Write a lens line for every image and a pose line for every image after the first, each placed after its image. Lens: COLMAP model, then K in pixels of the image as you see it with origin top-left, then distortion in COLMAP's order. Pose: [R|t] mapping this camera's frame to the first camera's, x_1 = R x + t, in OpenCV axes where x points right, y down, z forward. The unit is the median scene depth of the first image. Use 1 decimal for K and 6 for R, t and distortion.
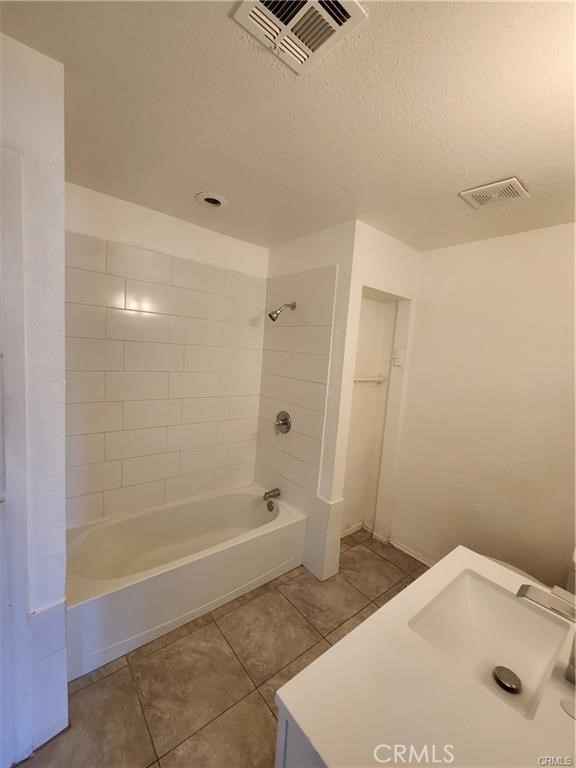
lens RADIAL K [[316.1, 0, 288.0], [0, 316.1, 384.0], [0, 0, 1]] dist [-0.003148, -0.000079]
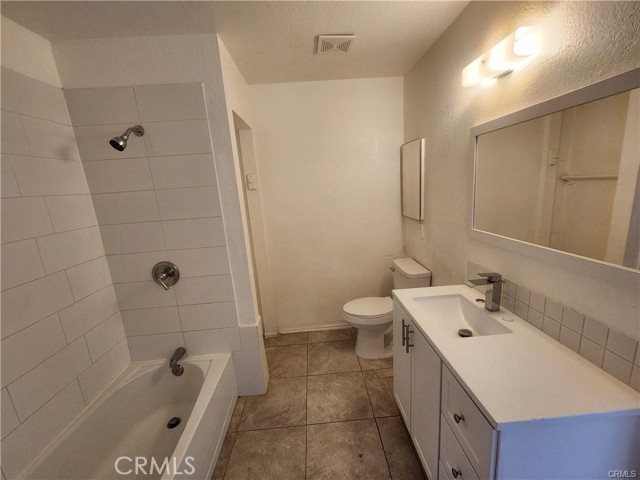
lens RADIAL K [[263.5, 0, 320.0], [0, 263.5, 240.0], [0, 0, 1]] dist [-0.003148, -0.000079]
pose [[0.579909, -0.282229, 0.764233, -0.306889], [0.199309, 0.958719, 0.202814, -0.029220], [-0.789925, 0.034704, 0.612221, 0.257328]]
